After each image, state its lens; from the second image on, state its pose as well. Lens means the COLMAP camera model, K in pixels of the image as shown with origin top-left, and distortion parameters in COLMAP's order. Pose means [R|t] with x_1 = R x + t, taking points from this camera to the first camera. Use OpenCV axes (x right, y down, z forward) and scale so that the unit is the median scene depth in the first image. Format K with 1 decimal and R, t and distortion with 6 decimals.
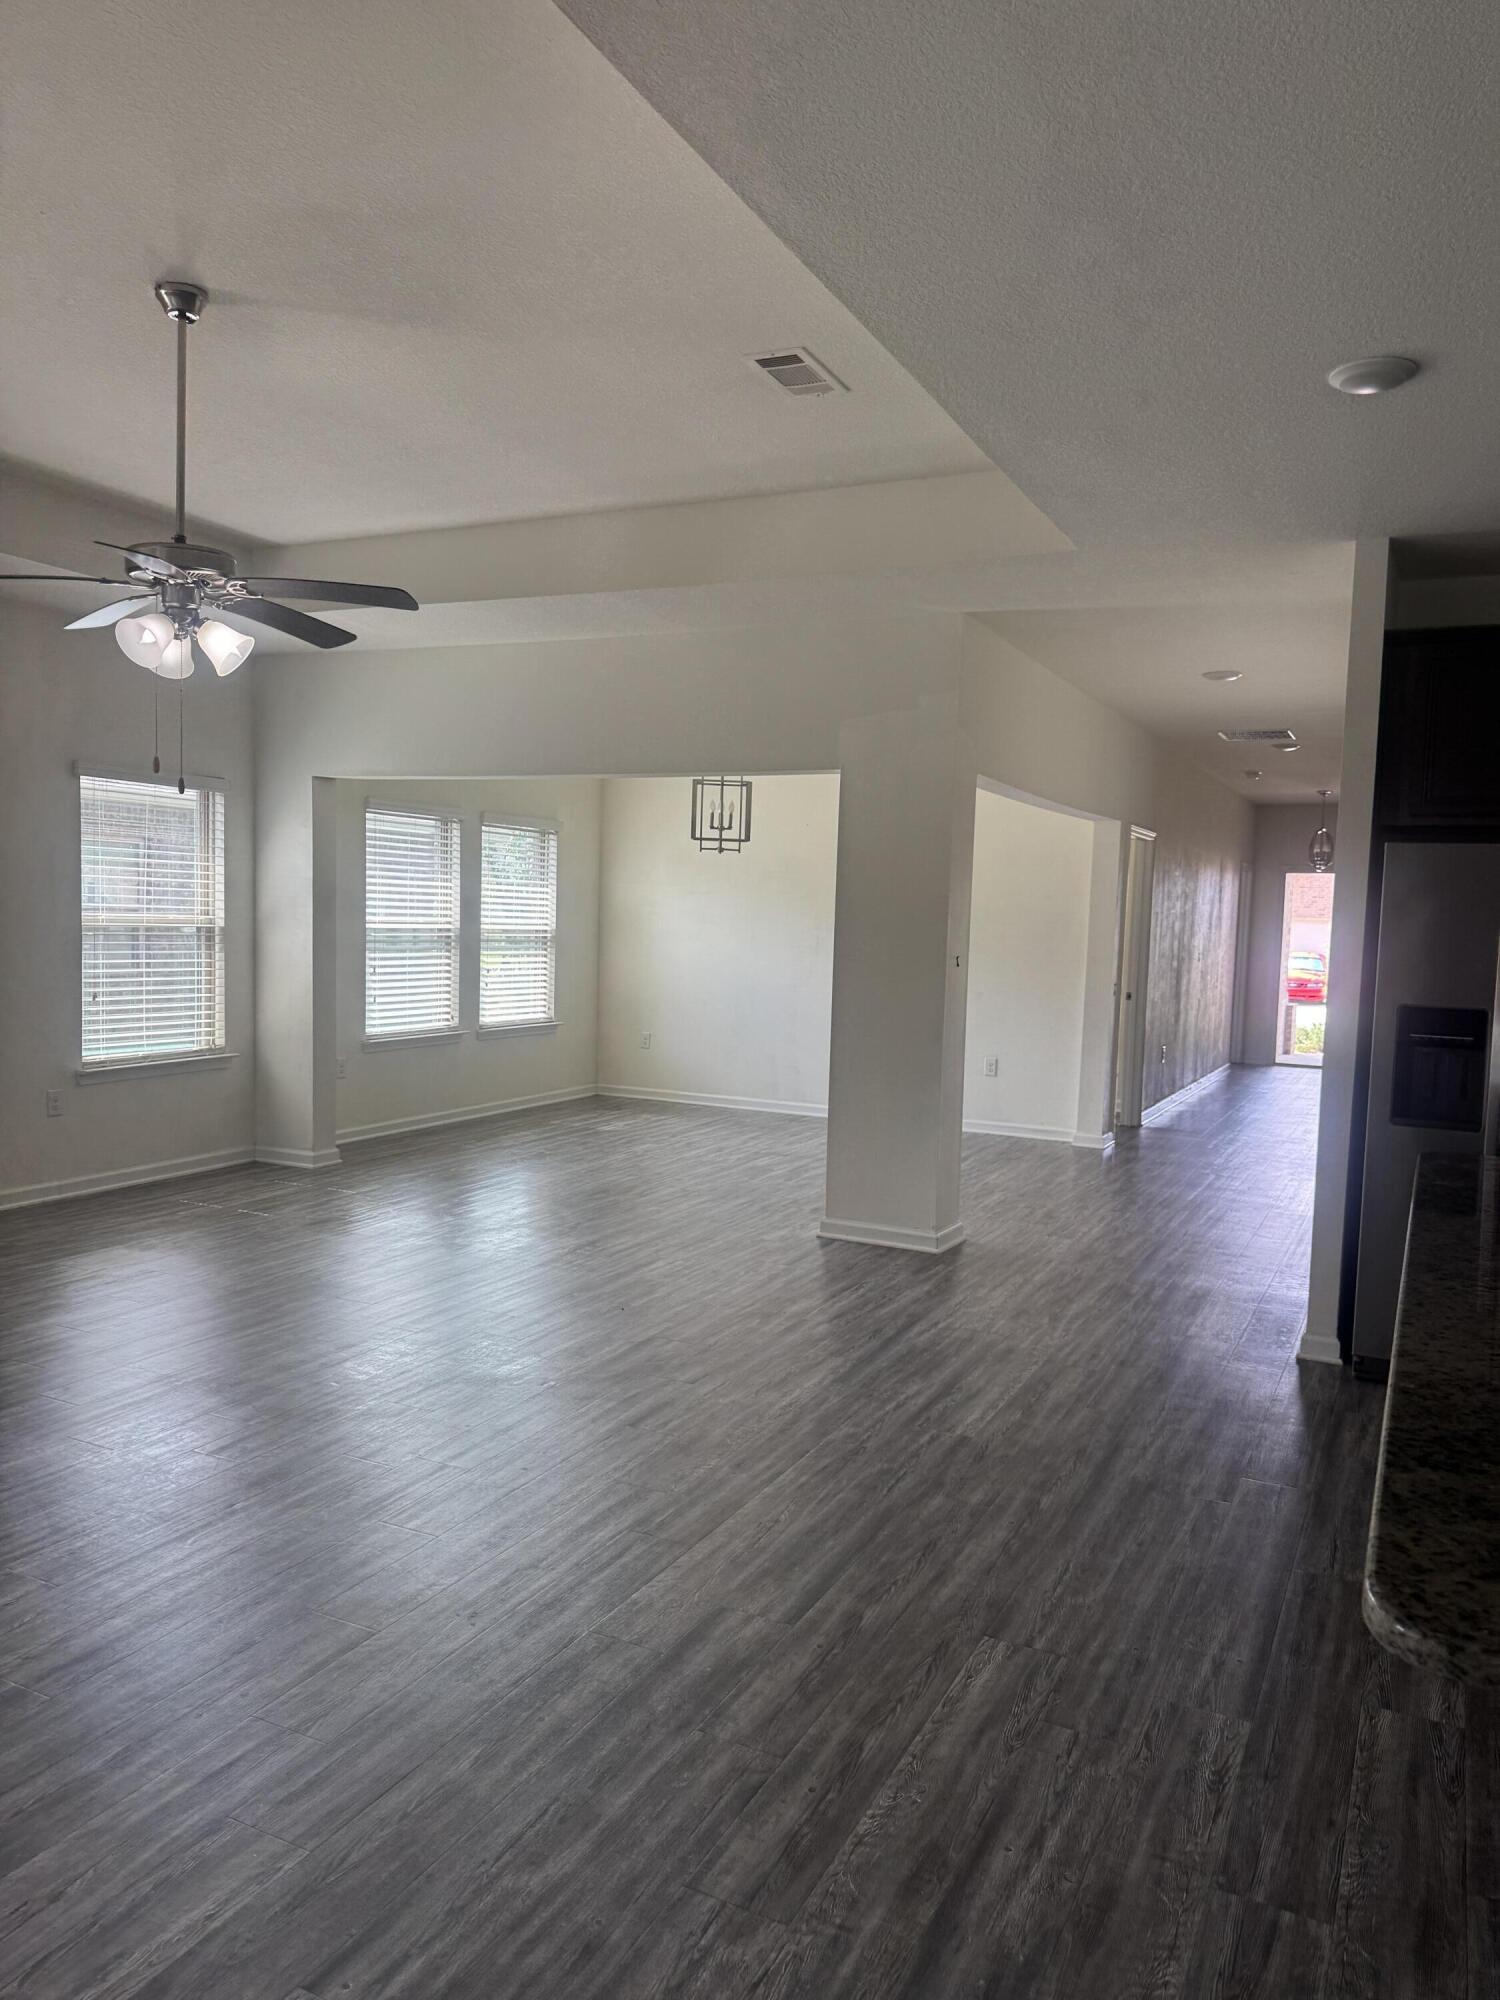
lens RADIAL K [[1417.5, 0, 767.0], [0, 1417.5, 1005.6], [0, 0, 1]] dist [0.063169, -0.077912]
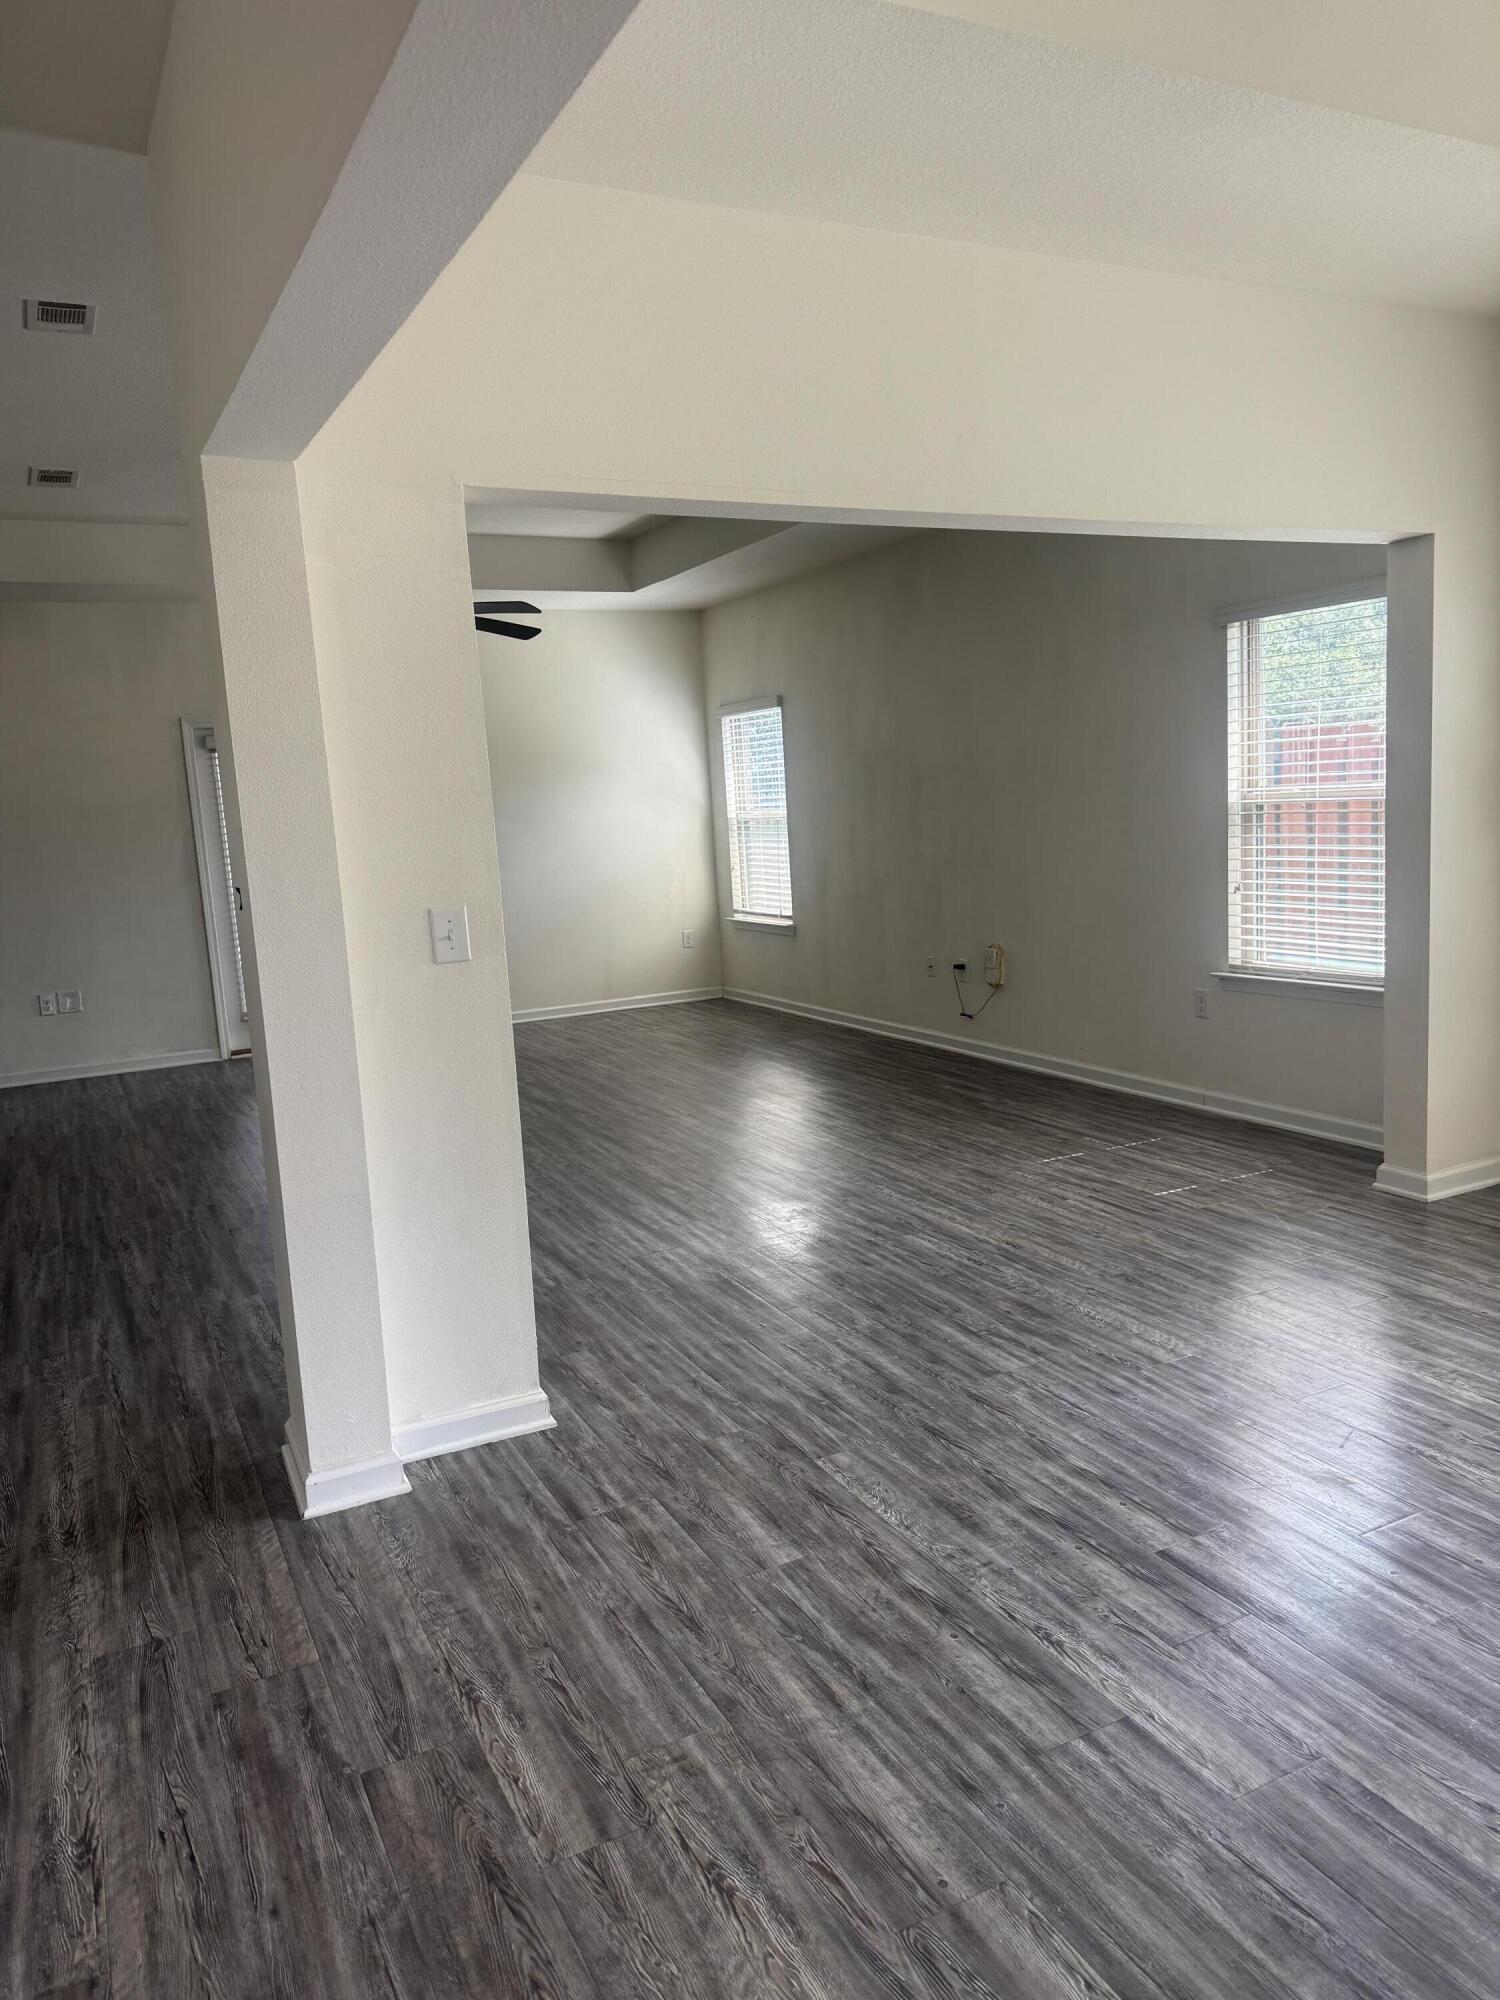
lens RADIAL K [[1417.5, 0, 749.5], [0, 1417.5, 1002.6], [0, 0, 1]] dist [0.063169, -0.077912]
pose [[-0.614794, 0.114194, -0.780377, 0.351469], [-0.015973, 0.987457, 0.157080, -0.064268], [0.788526, 0.109037, -0.605259, 1.237722]]
